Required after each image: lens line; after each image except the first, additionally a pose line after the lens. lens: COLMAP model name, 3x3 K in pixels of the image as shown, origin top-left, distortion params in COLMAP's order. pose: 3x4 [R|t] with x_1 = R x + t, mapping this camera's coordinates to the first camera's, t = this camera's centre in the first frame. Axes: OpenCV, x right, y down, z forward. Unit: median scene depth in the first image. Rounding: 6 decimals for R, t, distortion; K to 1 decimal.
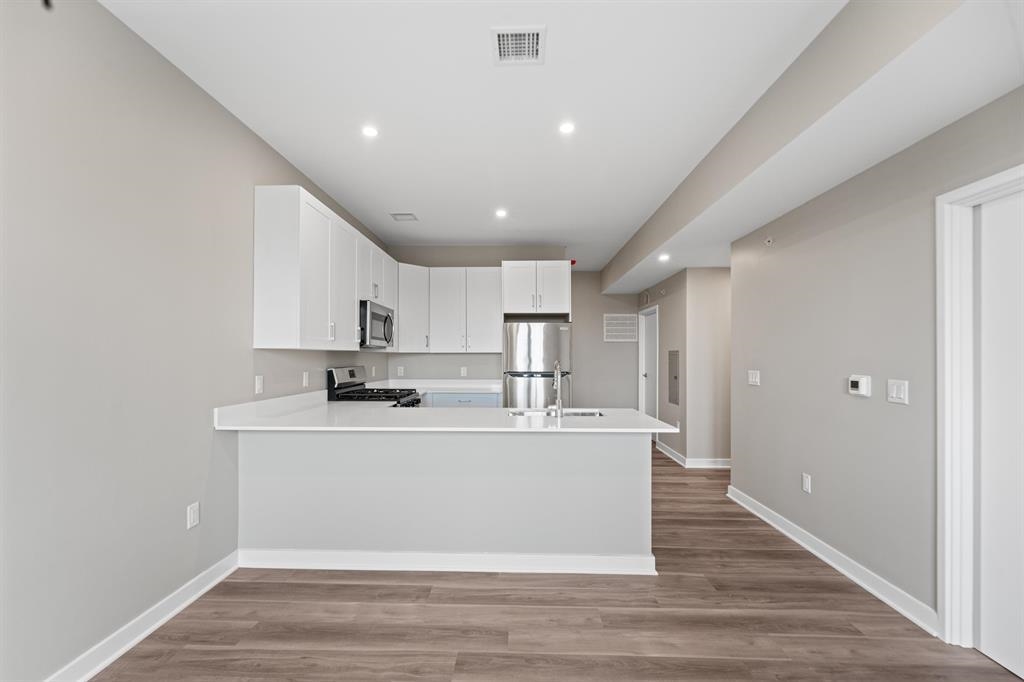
lens RADIAL K [[438.5, 0, 504.6], [0, 438.5, 350.3], [0, 0, 1]] dist [-0.003118, 0.000494]
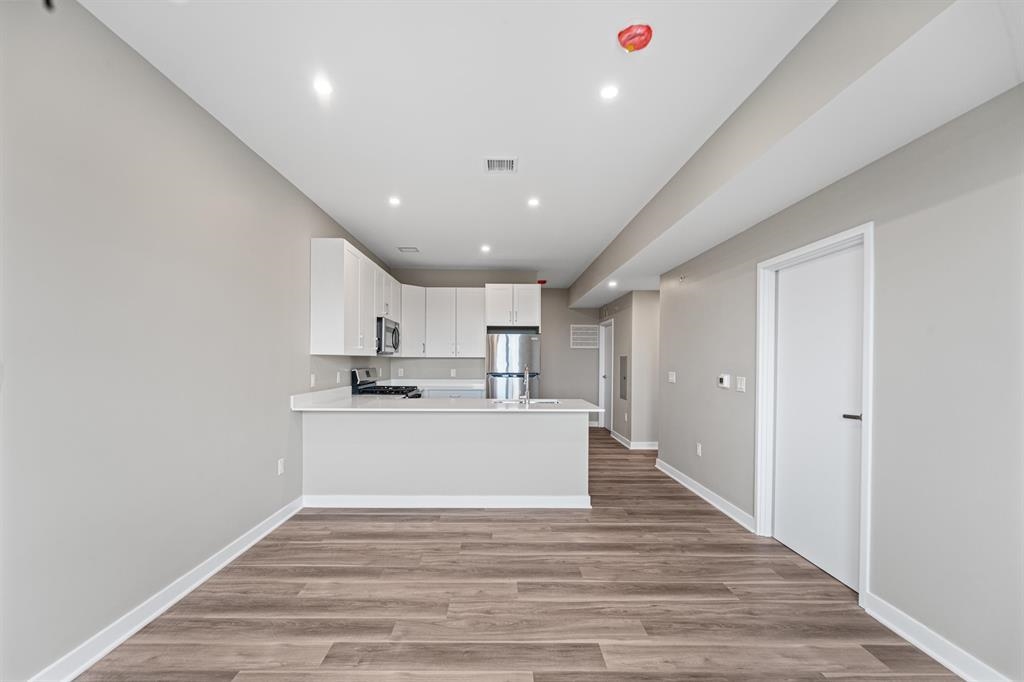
lens RADIAL K [[438.5, 0, 510.4], [0, 438.5, 342.4], [0, 0, 1]] dist [-0.003118, 0.000494]
pose [[0.998210, 0.005736, 0.059528, -0.016778], [-0.004123, 0.999622, -0.027183, -0.007242], [-0.059661, 0.026889, 0.997856, -0.421125]]
